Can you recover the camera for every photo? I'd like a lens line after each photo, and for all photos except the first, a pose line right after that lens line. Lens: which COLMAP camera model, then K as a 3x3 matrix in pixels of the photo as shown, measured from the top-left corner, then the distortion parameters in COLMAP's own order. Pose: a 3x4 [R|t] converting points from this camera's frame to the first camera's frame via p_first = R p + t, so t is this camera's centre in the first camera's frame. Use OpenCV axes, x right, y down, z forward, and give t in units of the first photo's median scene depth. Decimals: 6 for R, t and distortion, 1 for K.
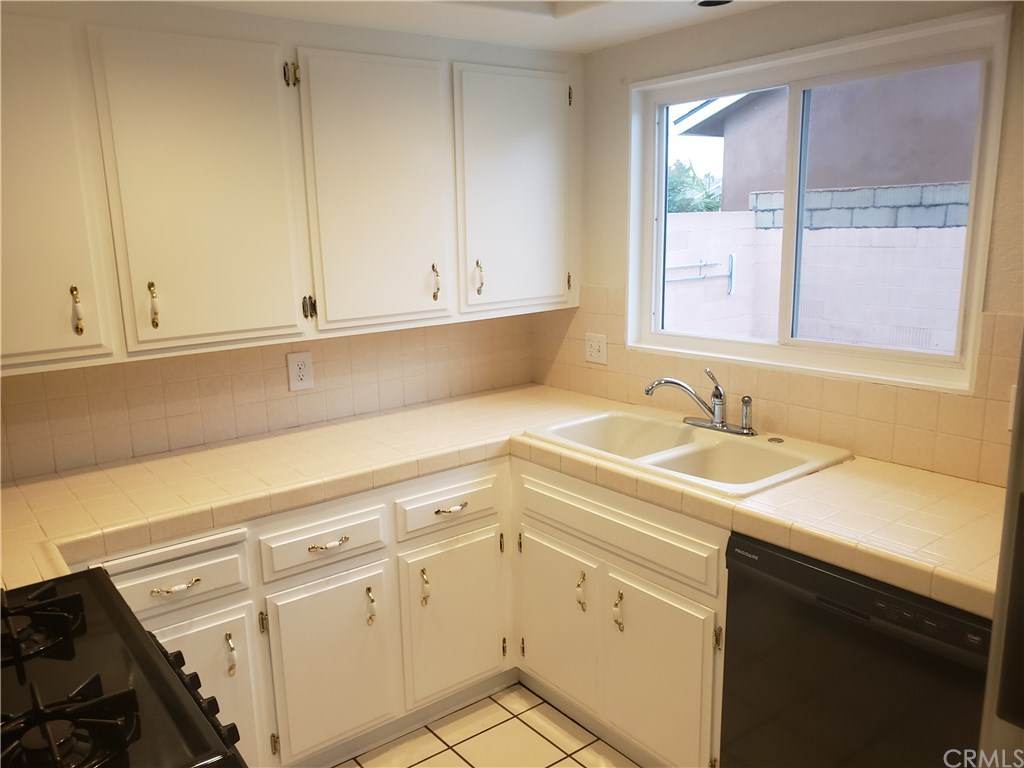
lens RADIAL K [[784.9, 0, 487.9], [0, 784.9, 384.0], [0, 0, 1]] dist [0.067586, -0.118046]
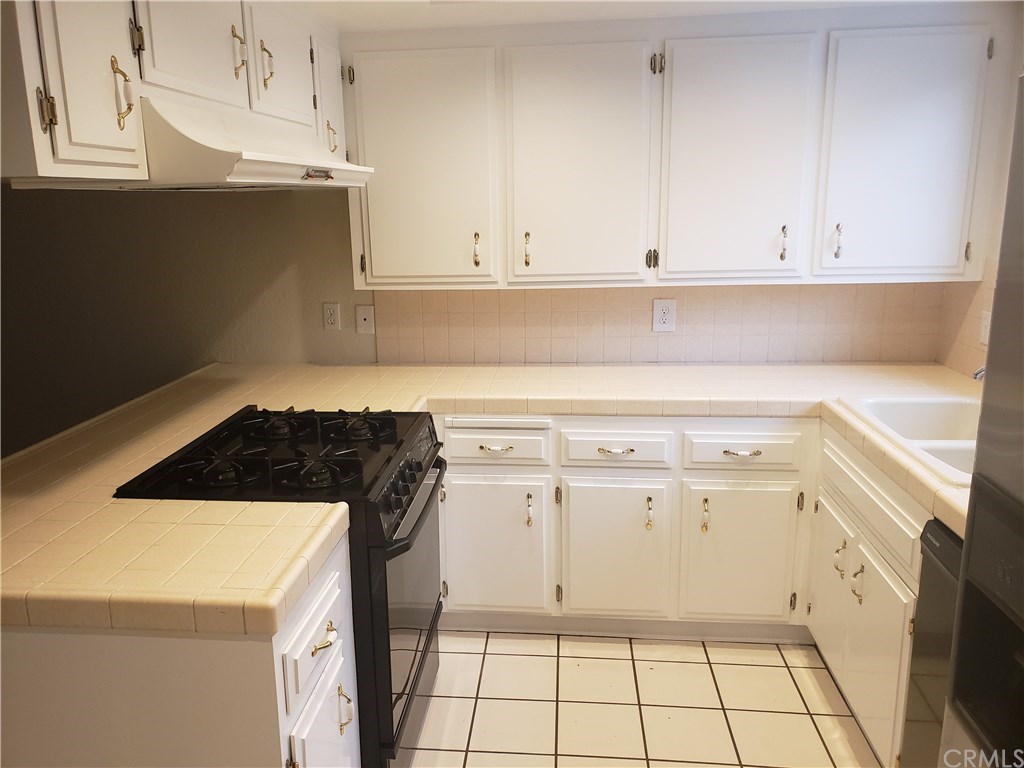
lens RADIAL K [[785.2, 0, 462.1], [0, 785.2, 382.2], [0, 0, 1]] dist [0.003913, -0.071292]
pose [[0.704599, 0.162981, -0.690636, 0.401334], [-0.132452, 0.986369, 0.097639, 0.008279], [0.697134, 0.022680, 0.716582, -0.043110]]
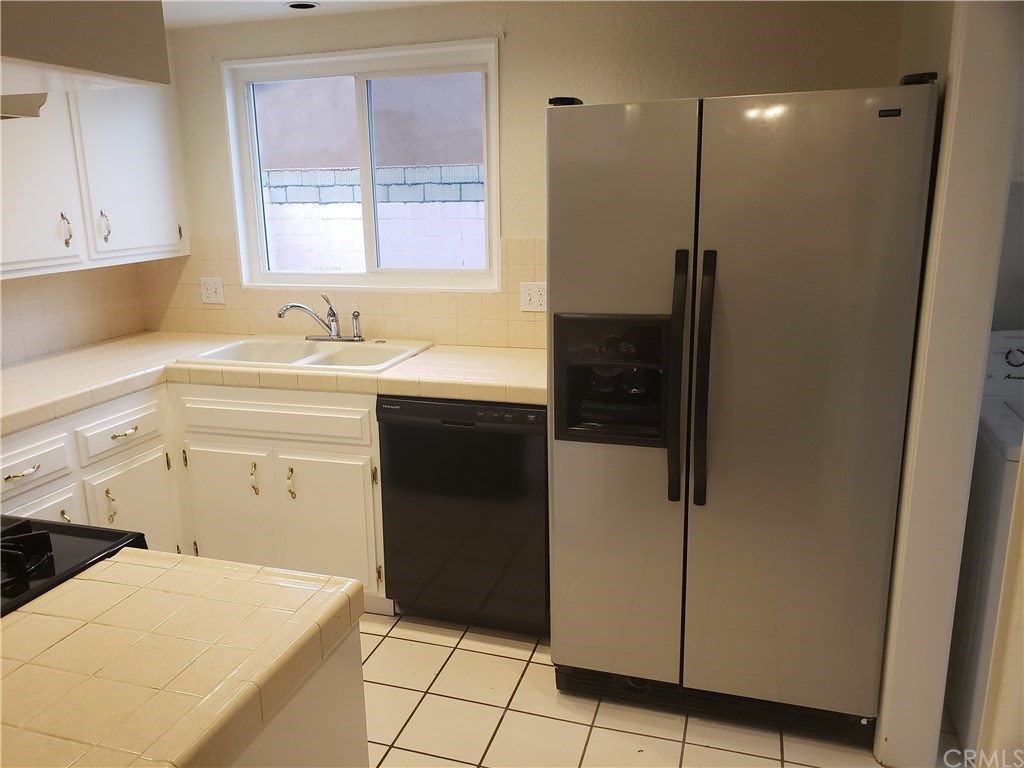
lens RADIAL K [[783.8, 0, 512.0], [0, 783.8, 384.0], [0, 0, 1]] dist [0.021835, -0.053169]
pose [[0.799961, -0.129325, 0.585950, -0.243058], [0.115470, 0.991425, 0.061173, 0.084159], [-0.588837, 0.018724, 0.808035, -0.207887]]
